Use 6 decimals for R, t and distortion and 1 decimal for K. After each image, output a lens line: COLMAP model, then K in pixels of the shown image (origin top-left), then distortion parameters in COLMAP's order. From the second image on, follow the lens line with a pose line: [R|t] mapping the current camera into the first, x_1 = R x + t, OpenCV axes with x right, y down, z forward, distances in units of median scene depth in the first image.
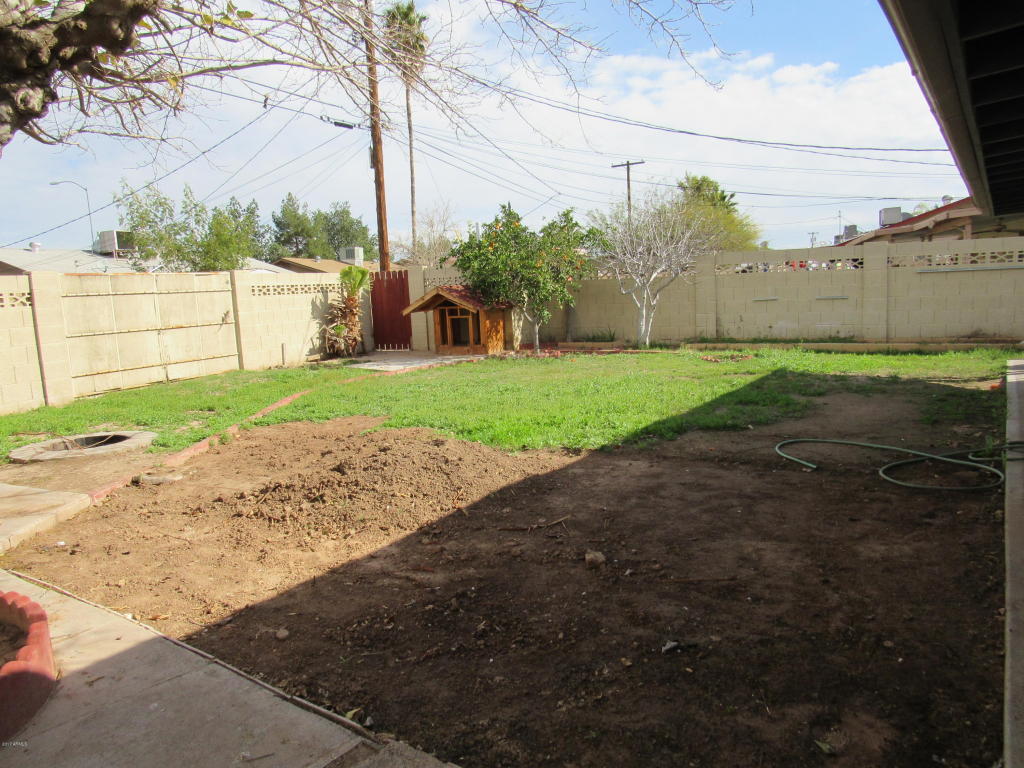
lens RADIAL K [[724.0, 0, 508.5], [0, 724.0, 368.4], [0, 0, 1]] dist [-0.026034, -0.000403]
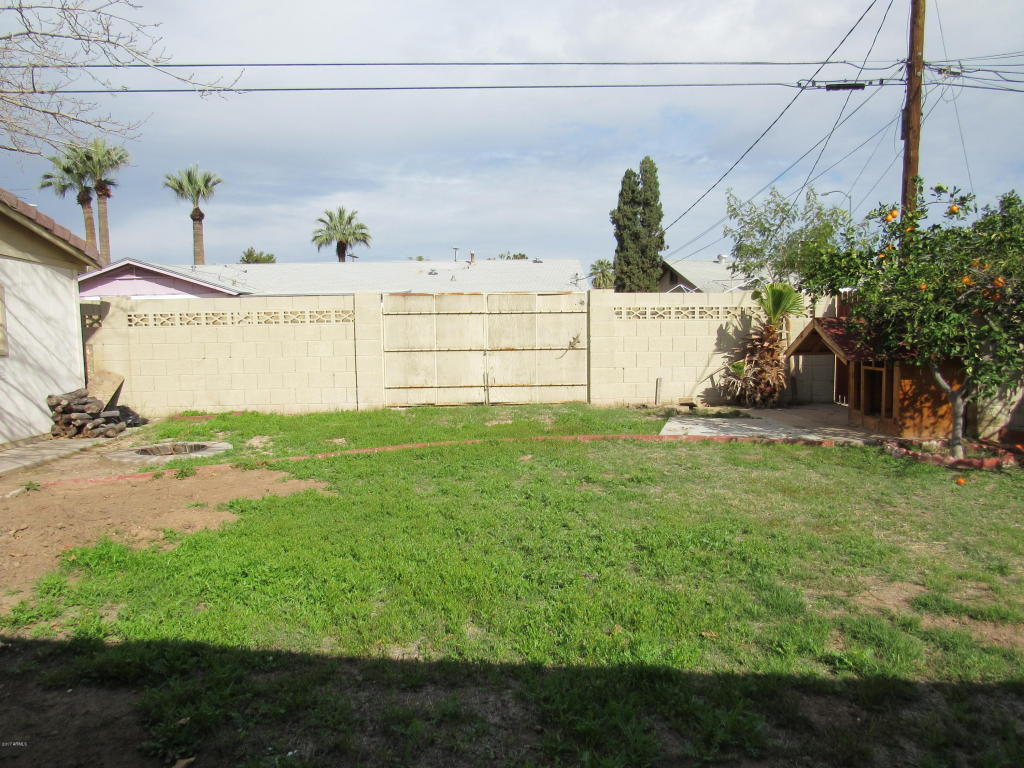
lens RADIAL K [[724.0, 0, 504.0], [0, 724.0, 375.1], [0, 0, 1]] dist [-0.026034, -0.000403]
pose [[0.473844, 0.118652, -0.872578, 0.336457], [-0.111409, 0.990997, 0.074255, -0.082941], [0.873533, 0.062028, 0.482797, 0.467612]]
